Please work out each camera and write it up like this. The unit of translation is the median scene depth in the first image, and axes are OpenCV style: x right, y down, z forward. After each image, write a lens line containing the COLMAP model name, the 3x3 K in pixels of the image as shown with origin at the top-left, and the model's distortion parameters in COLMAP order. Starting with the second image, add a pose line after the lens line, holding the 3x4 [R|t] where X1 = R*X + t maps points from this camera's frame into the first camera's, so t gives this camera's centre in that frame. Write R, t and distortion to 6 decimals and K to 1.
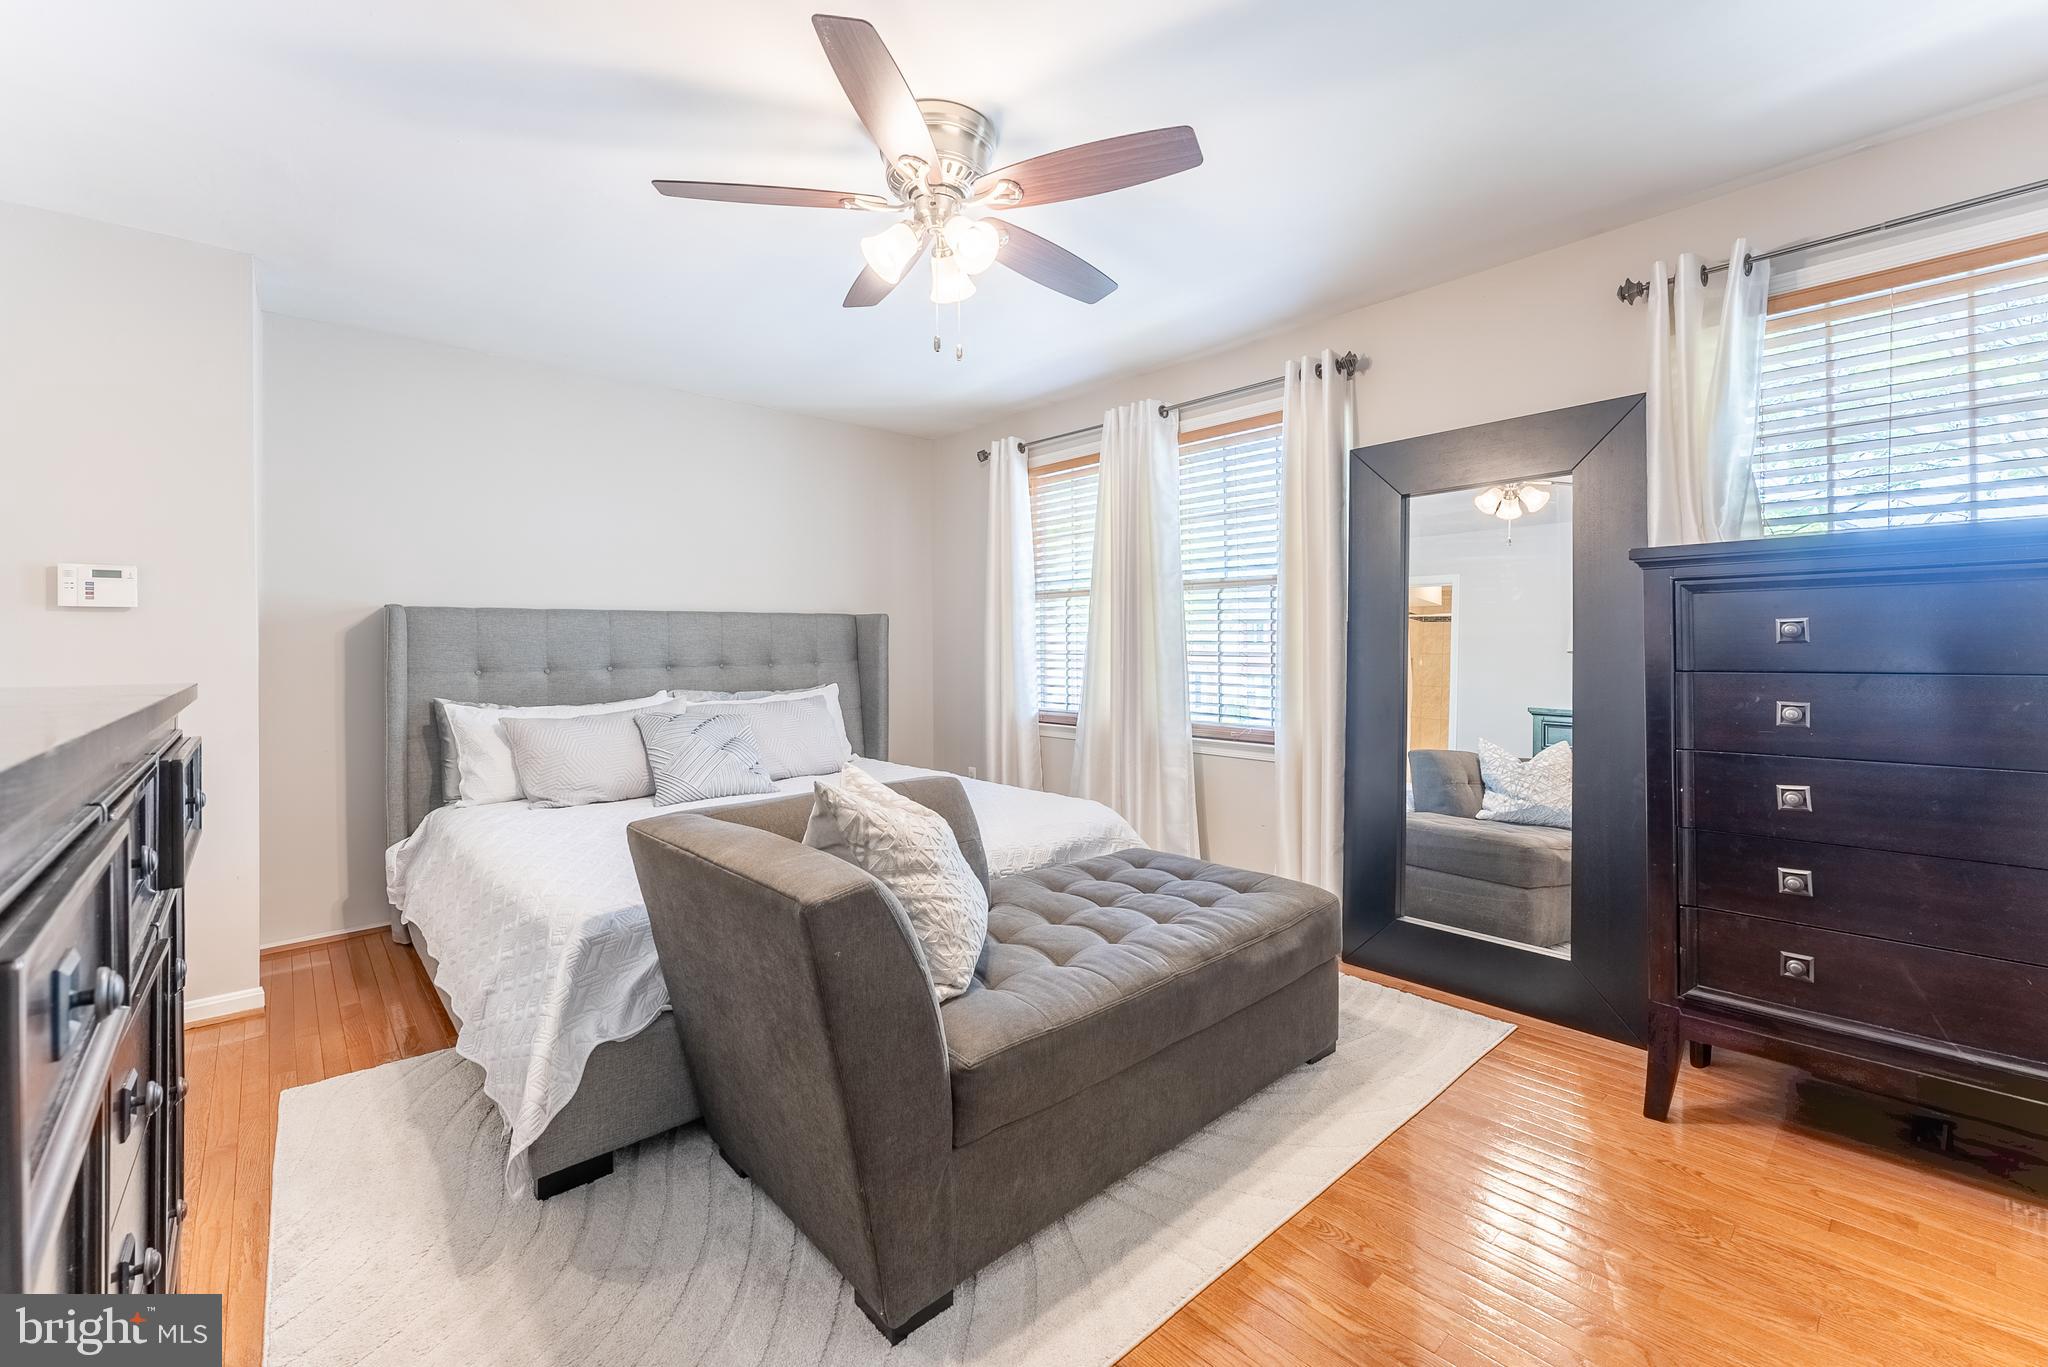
lens RADIAL K [[871.7, 0, 1033.4], [0, 871.7, 610.9], [0, 0, 1]] dist [0.000250, 0.000127]
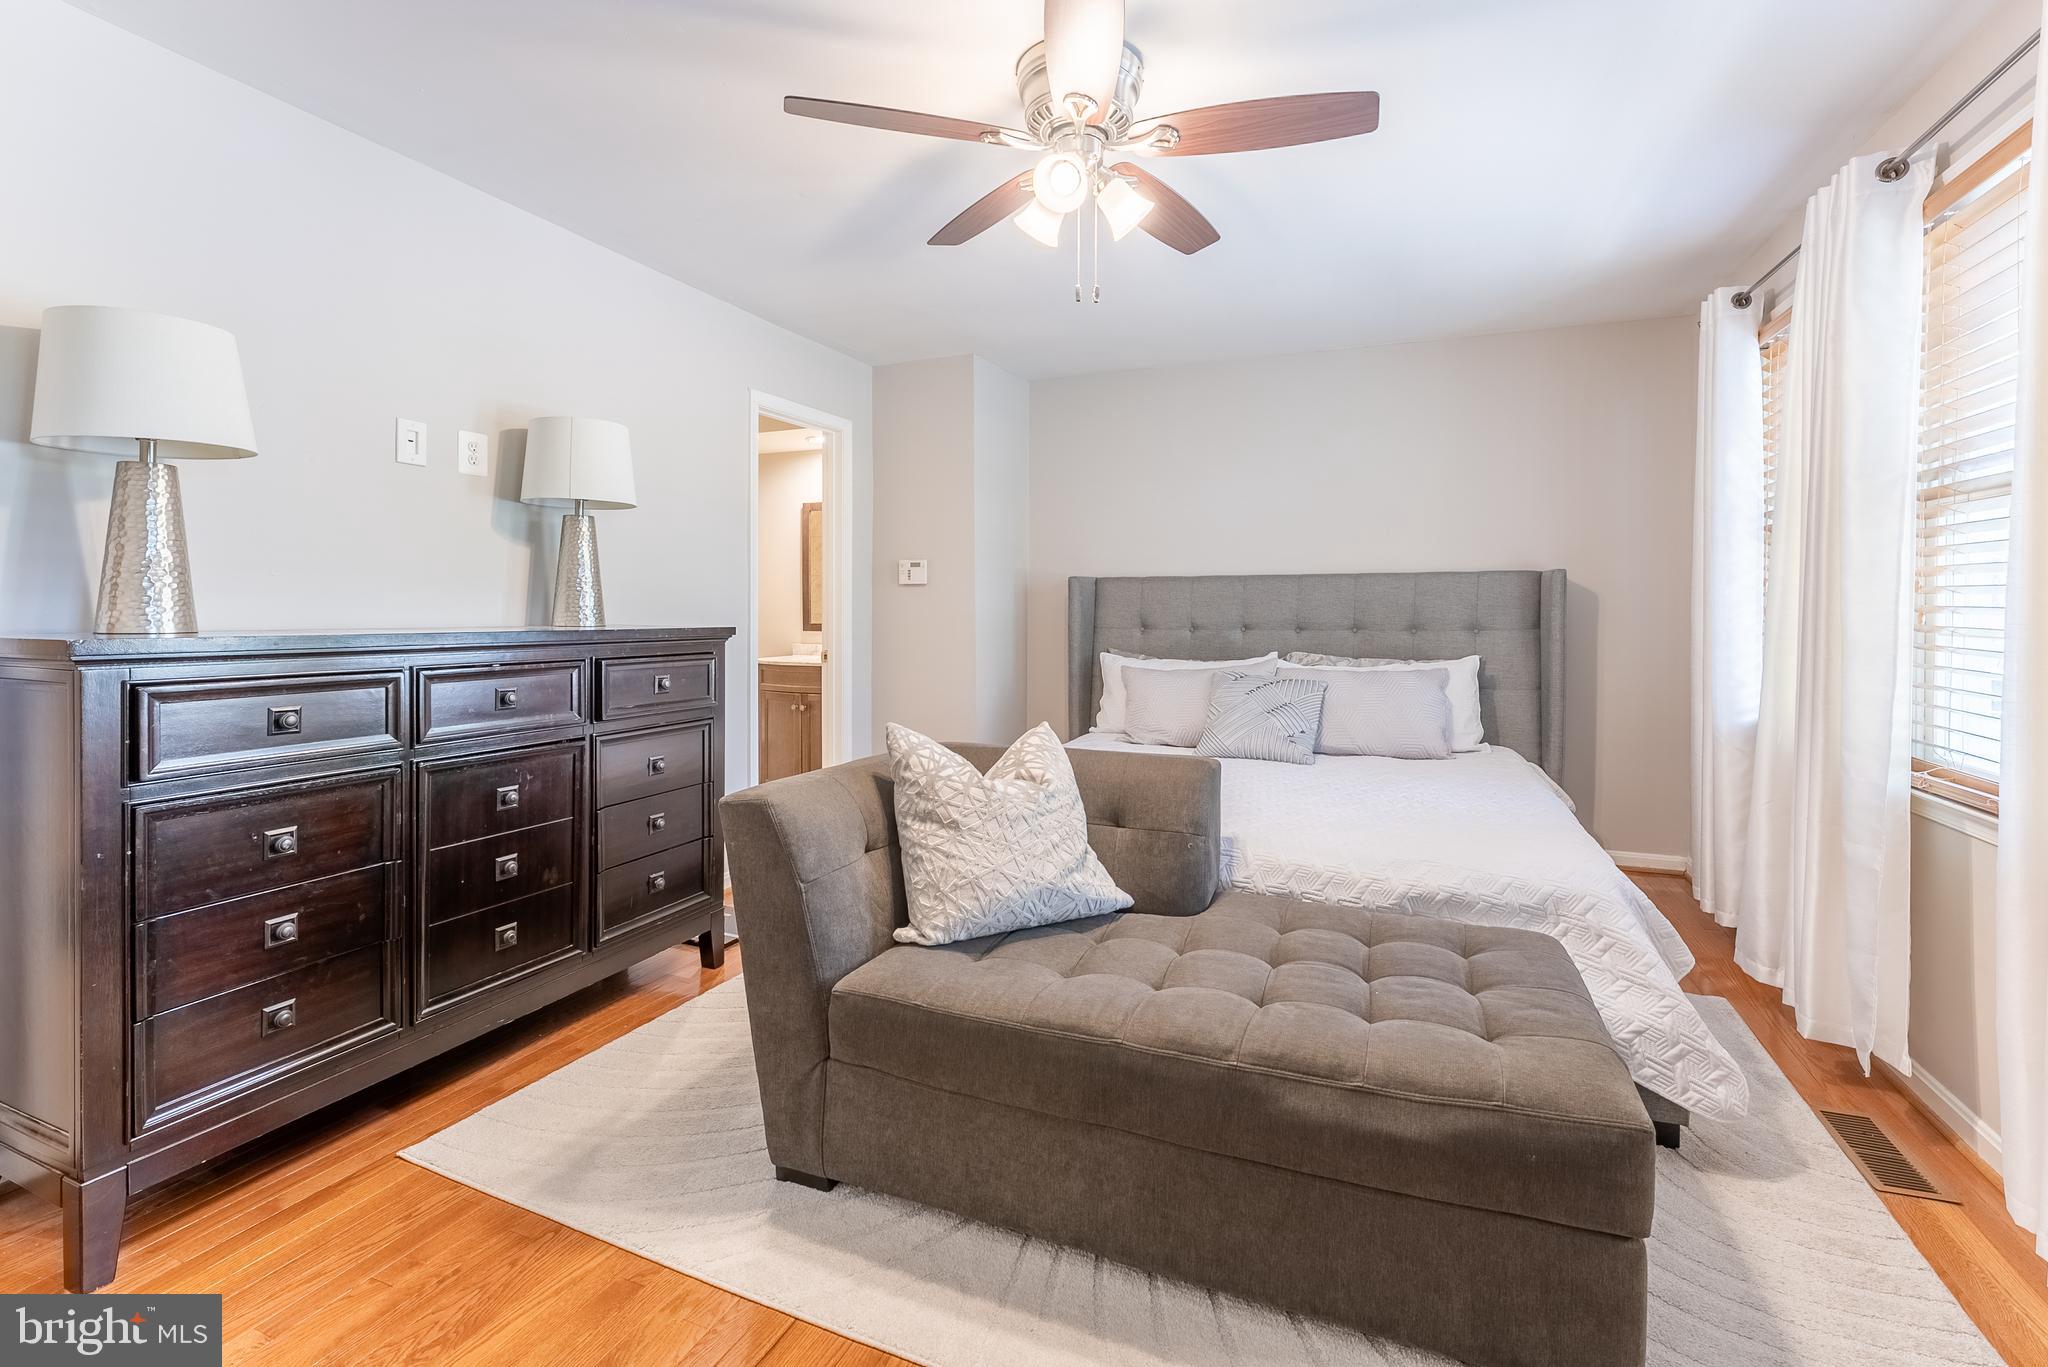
lens RADIAL K [[871.7, 0, 1033.4], [0, 871.7, 610.9], [0, 0, 1]] dist [0.000250, 0.000127]
pose [[0.427537, 0.010255, -0.903940, 0.466489], [0.029116, 0.999261, 0.025107, 0.009790], [0.903529, -0.037053, 0.426922, 0.352520]]
